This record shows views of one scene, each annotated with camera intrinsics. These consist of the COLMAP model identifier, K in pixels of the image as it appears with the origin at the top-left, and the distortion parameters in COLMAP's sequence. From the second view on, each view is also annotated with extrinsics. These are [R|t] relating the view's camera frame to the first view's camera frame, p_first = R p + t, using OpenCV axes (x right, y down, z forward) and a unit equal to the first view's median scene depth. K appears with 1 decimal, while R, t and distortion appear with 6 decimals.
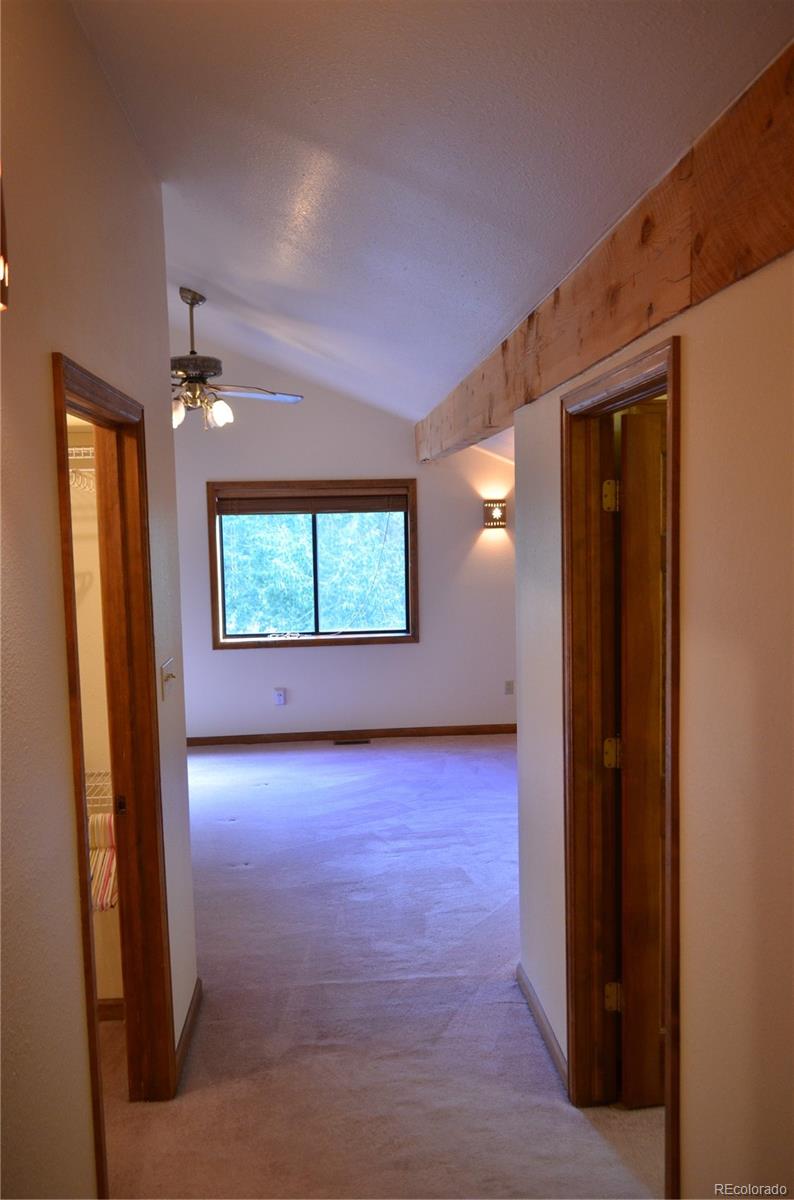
lens RADIAL K [[934.7, 0, 396.7], [0, 934.7, 596.8], [0, 0, 1]] dist [-0.004876, -0.003130]
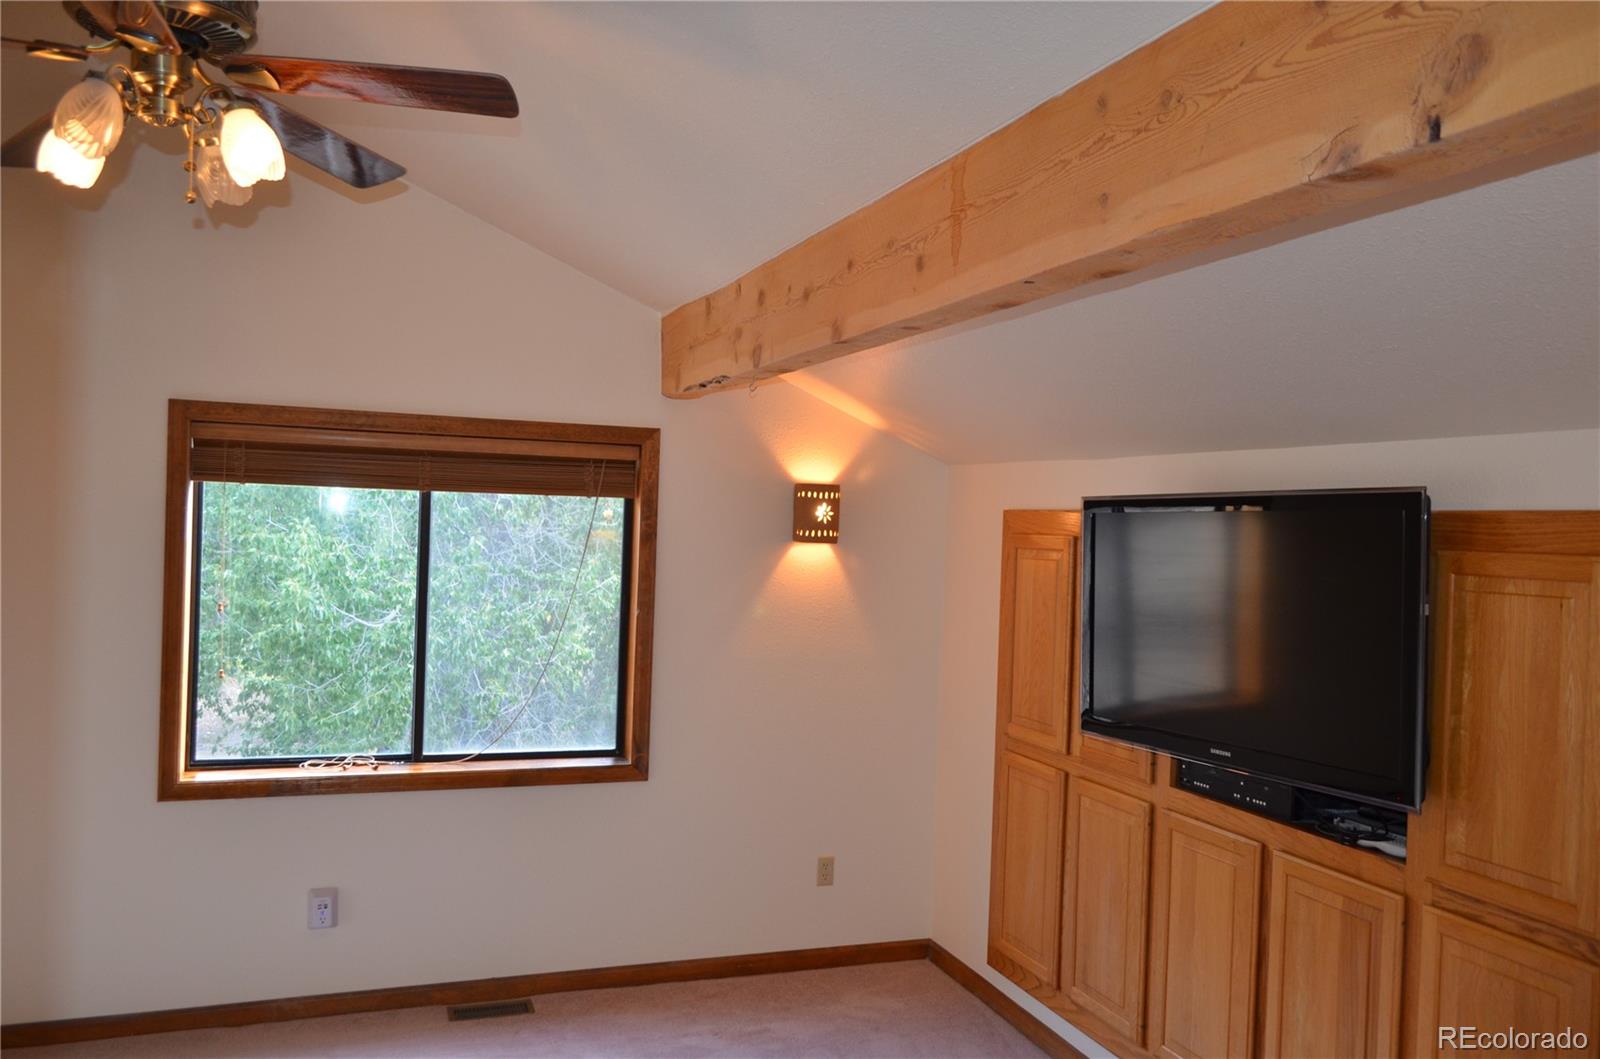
lens RADIAL K [[1246.3, 0, 799.2], [0, 1246.3, 539.1], [0, 0, 1]] dist [-0.004876, -0.003130]
pose [[0.959517, 0.050608, 0.277065, -0.081122], [-0.028418, 0.996100, -0.083531, -0.020574], [-0.280212, 0.072276, 0.957213, 0.377243]]
